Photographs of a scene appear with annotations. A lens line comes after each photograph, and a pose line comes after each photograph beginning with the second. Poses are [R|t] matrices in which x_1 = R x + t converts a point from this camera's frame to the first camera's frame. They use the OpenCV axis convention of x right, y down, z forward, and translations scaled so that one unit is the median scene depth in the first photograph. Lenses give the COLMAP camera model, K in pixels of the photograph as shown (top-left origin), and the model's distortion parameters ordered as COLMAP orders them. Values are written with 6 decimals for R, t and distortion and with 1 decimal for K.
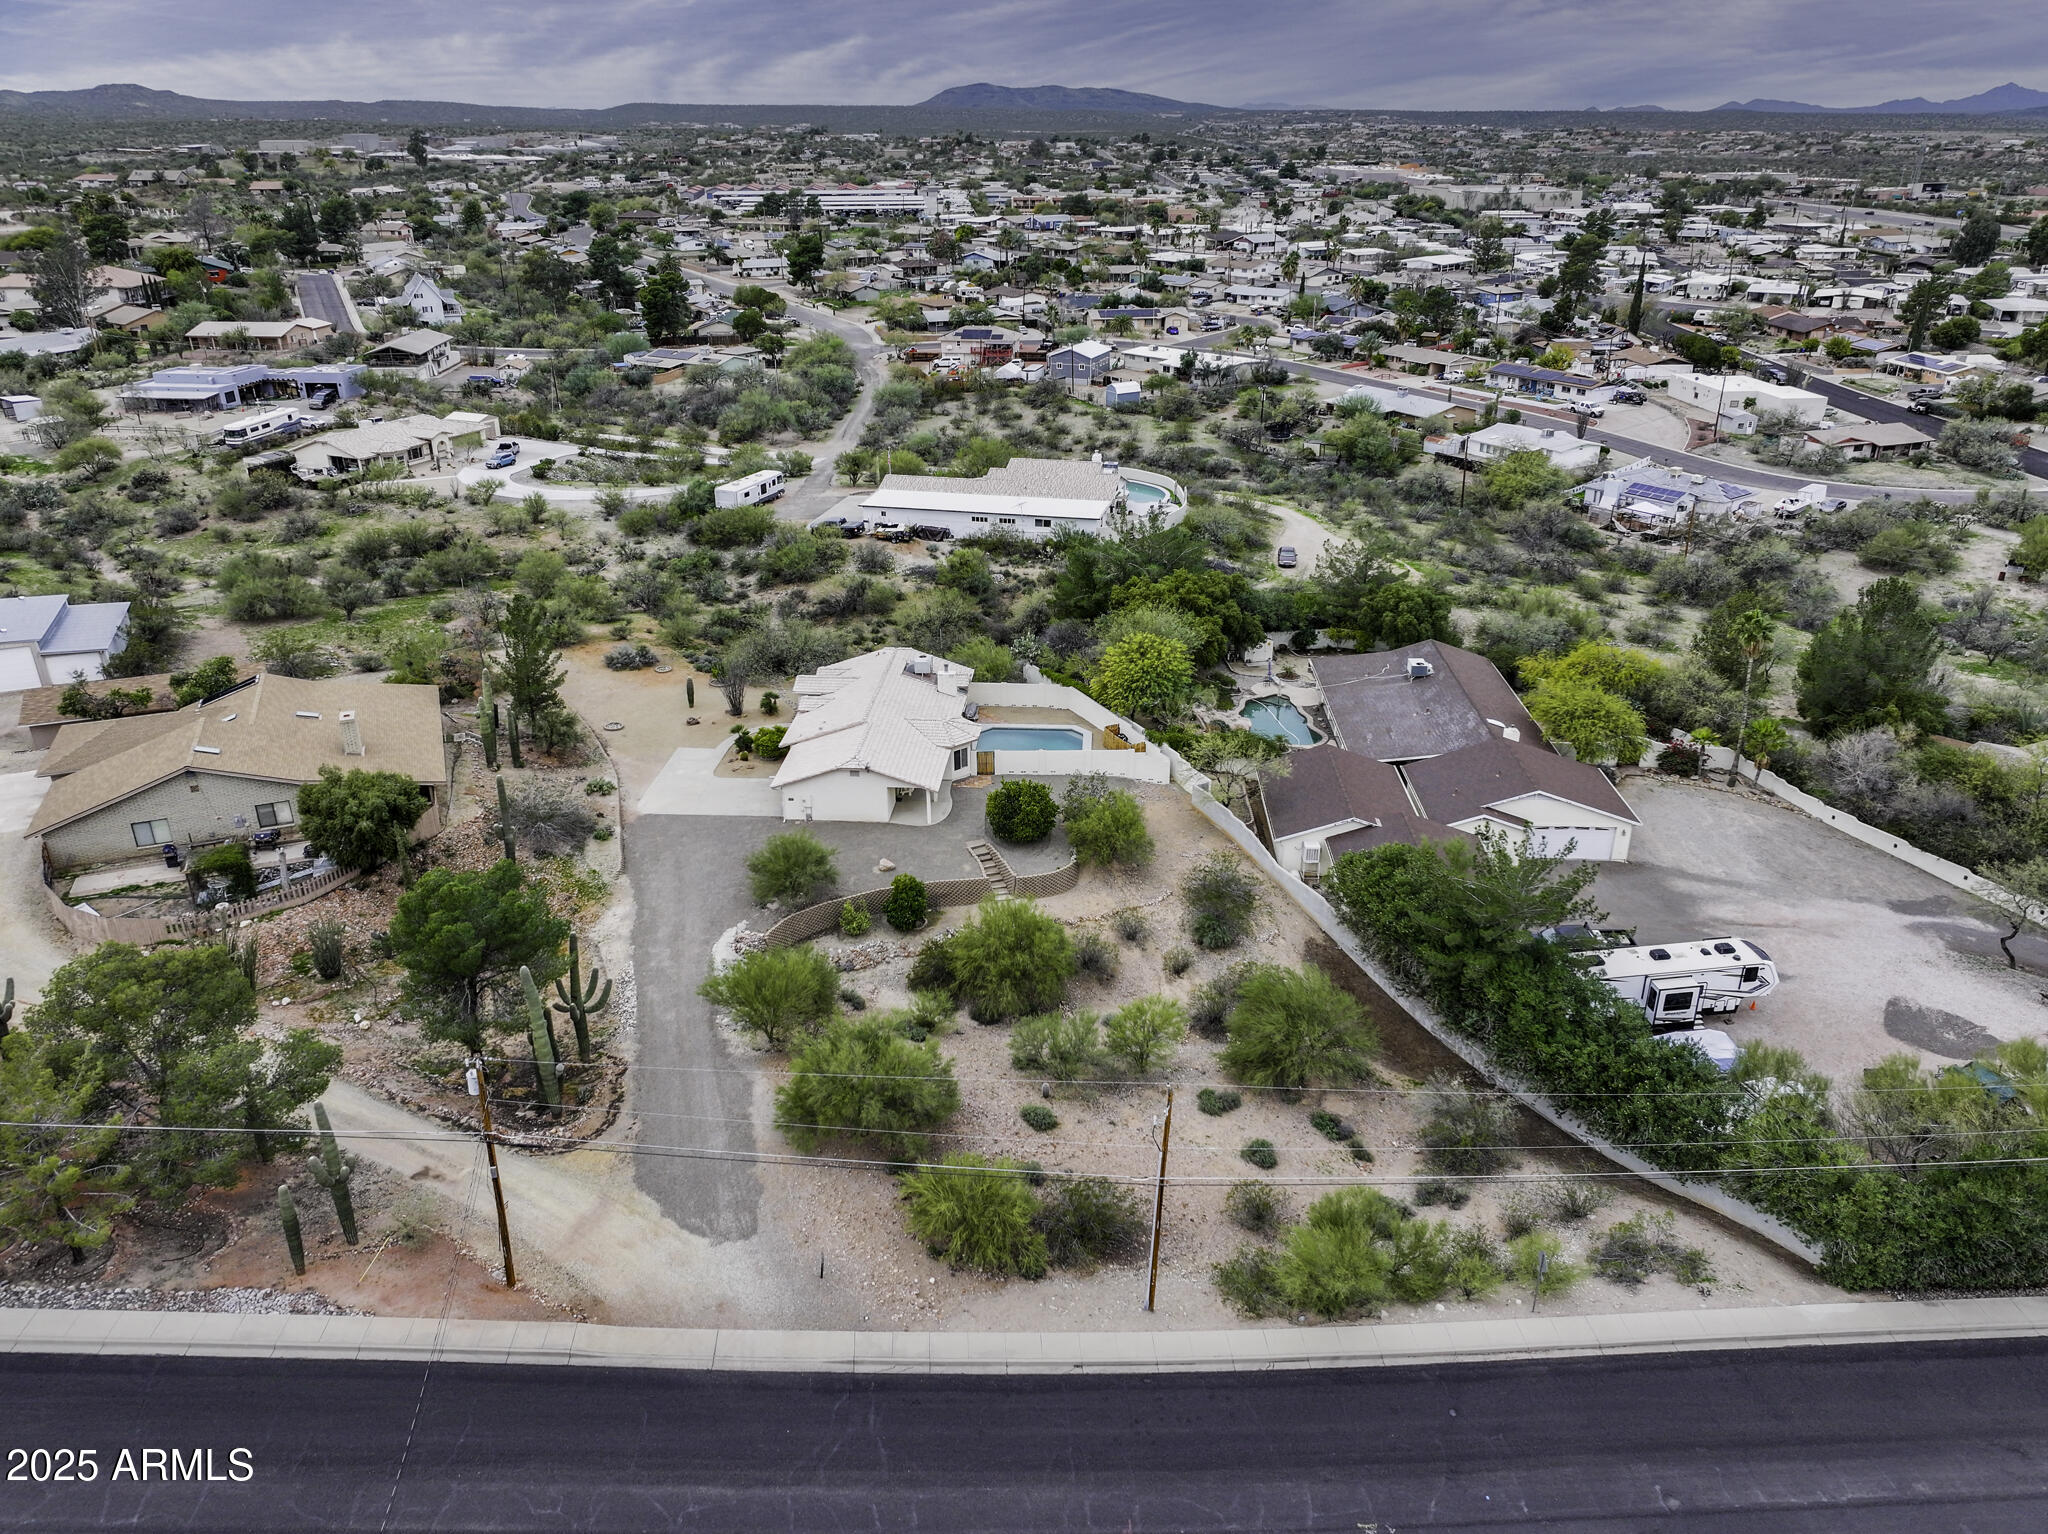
lens RADIAL K [[1444.1, 0, 1024.0], [0, 1444.1, 767.0], [0, 0, 1]] dist [-0.002638, 0.008536]
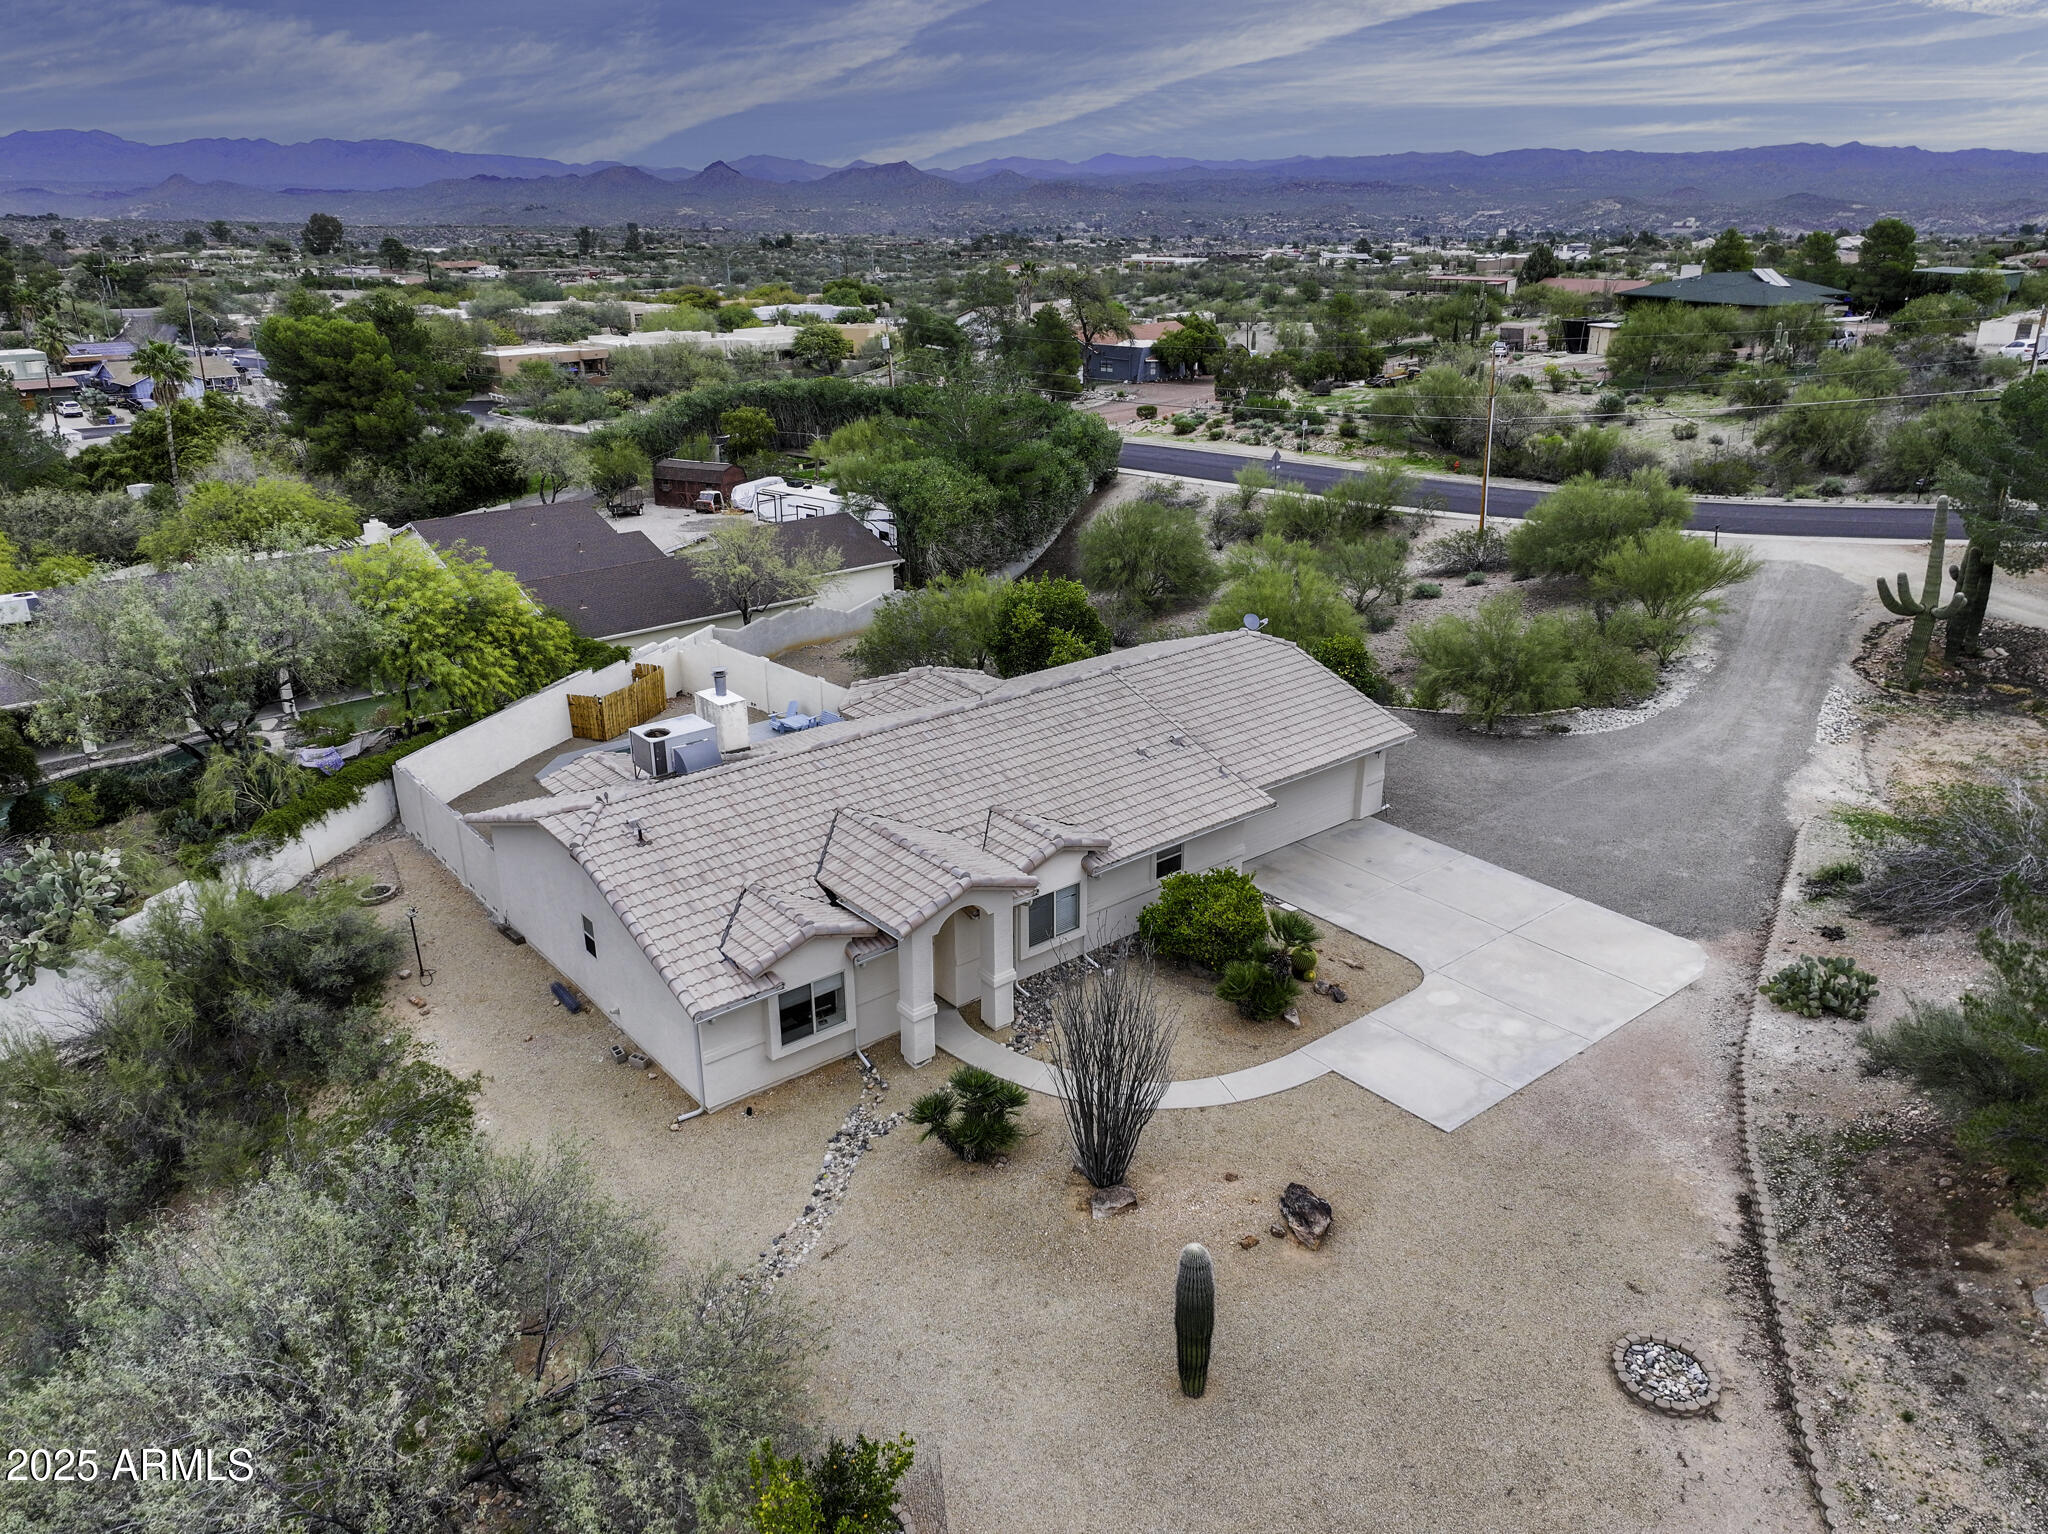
lens RADIAL K [[1444.1, 0, 1024.0], [0, 1444.1, 767.0], [0, 0, 1]] dist [-0.002638, 0.008536]
pose [[-0.685002, -0.251820, 0.683637, -0.577492], [0.305171, 0.752895, 0.583112, -0.388113], [-0.661546, 0.608059, -0.438886, 1.870853]]
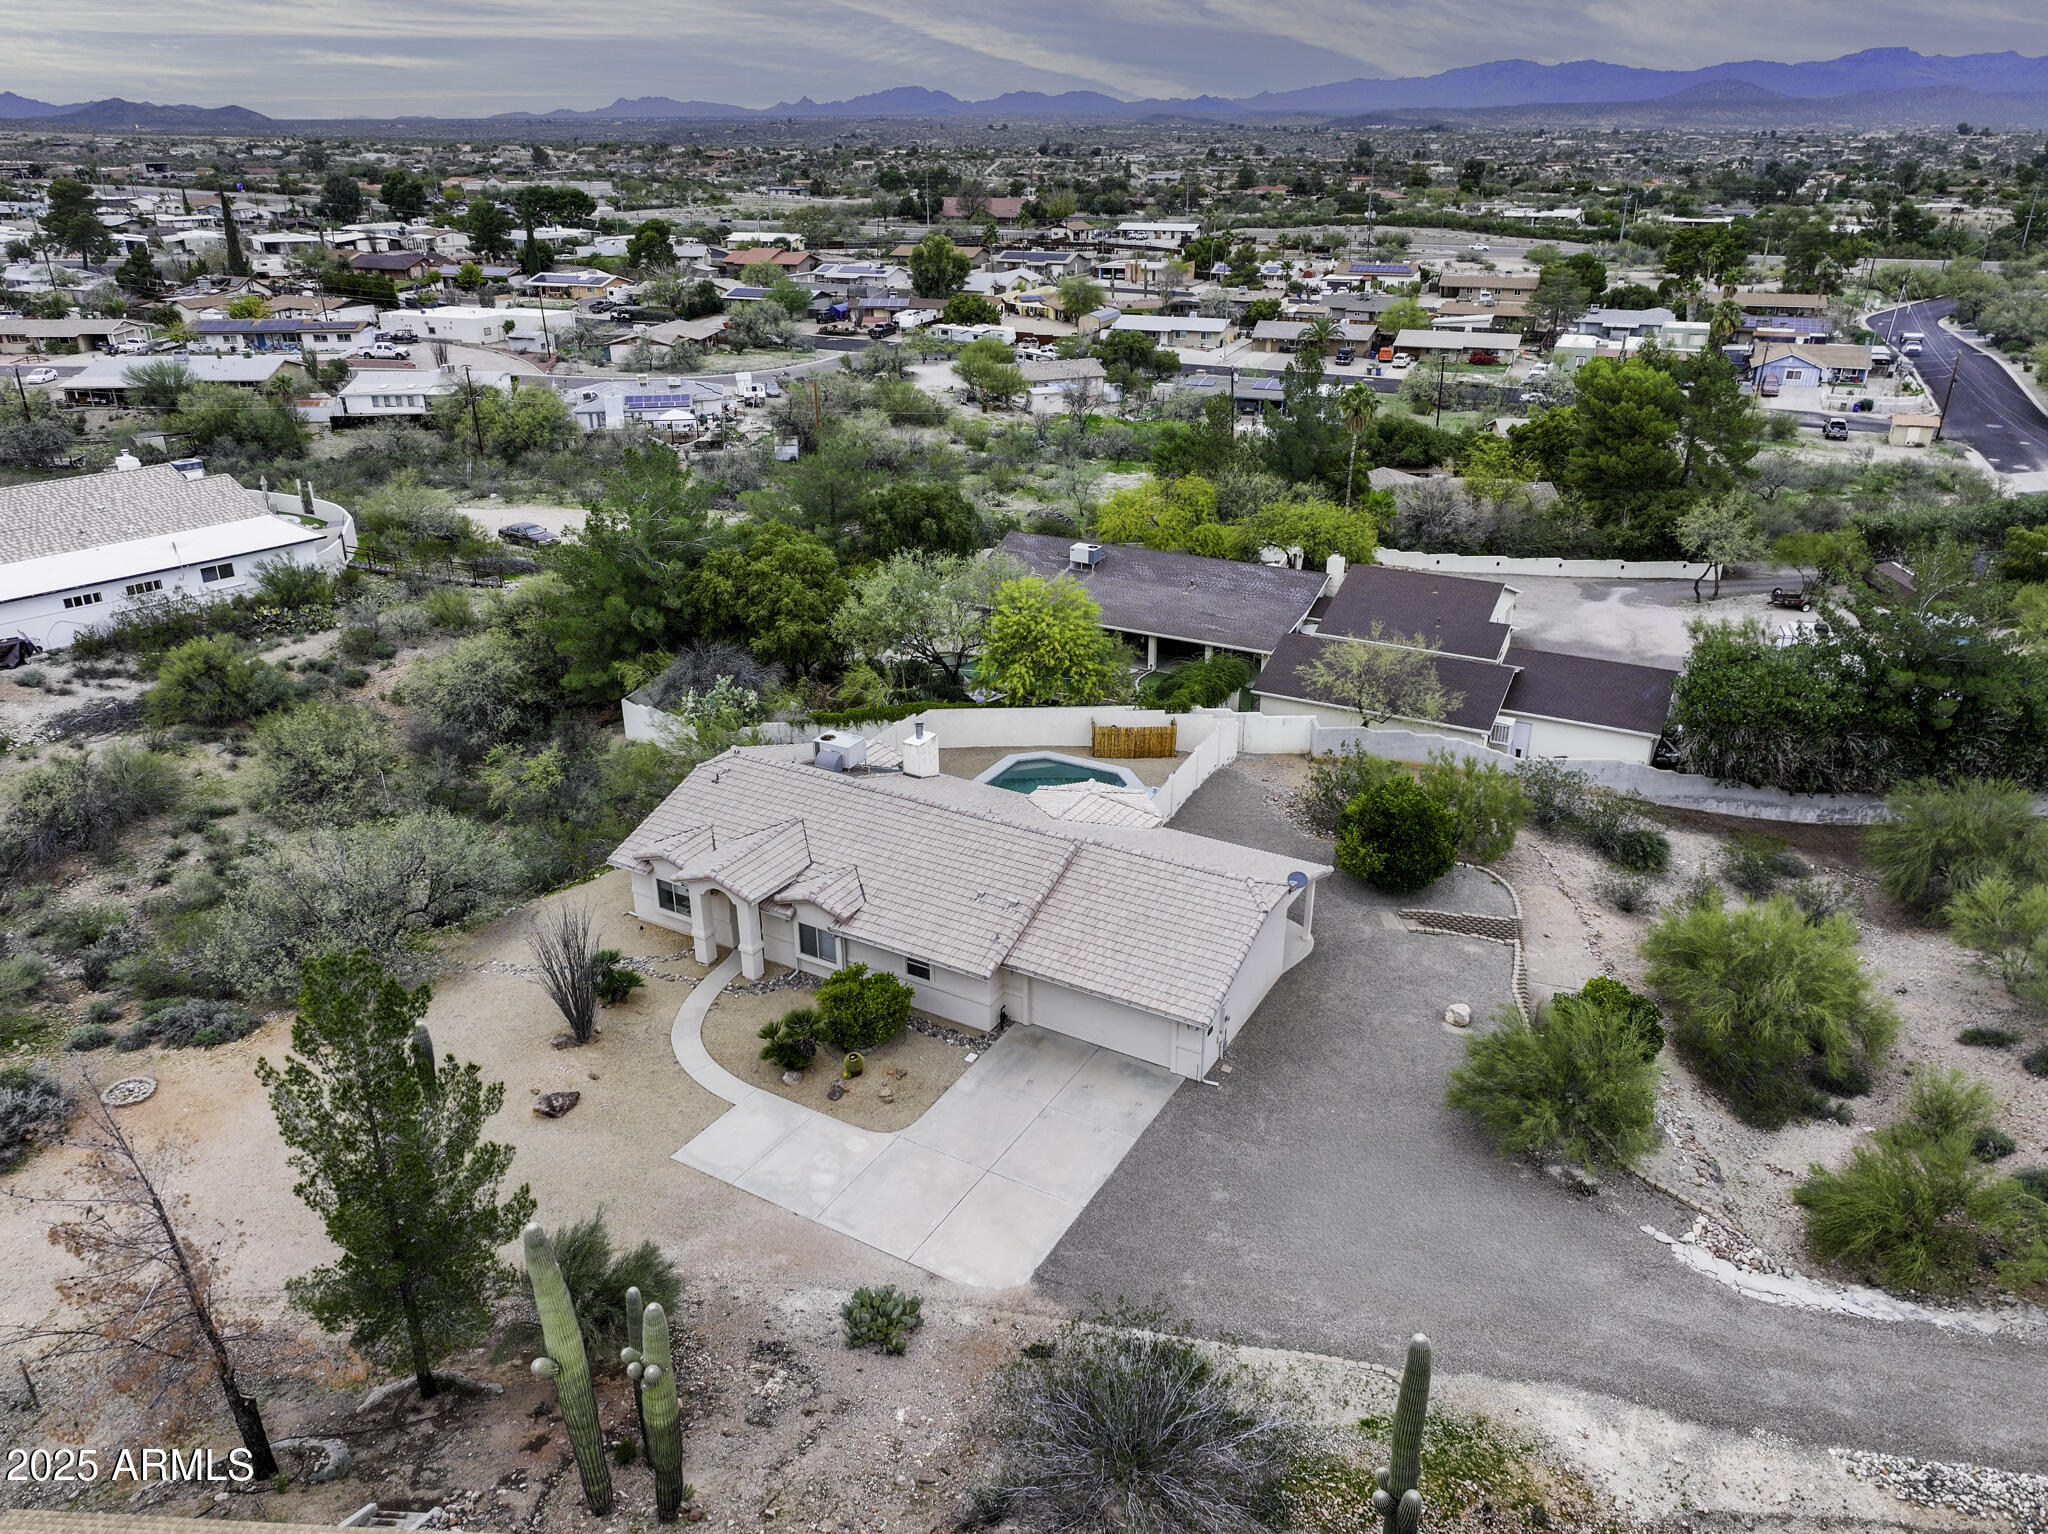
lens RADIAL K [[1444.1, 0, 1024.0], [0, 1444.1, 767.0], [0, 0, 1]] dist [-0.002638, 0.008536]
pose [[0.435527, -0.359695, 0.825188, -0.791320], [0.365174, 0.908477, 0.203265, -0.248664], [-0.822778, 0.212810, 0.527018, 1.171004]]
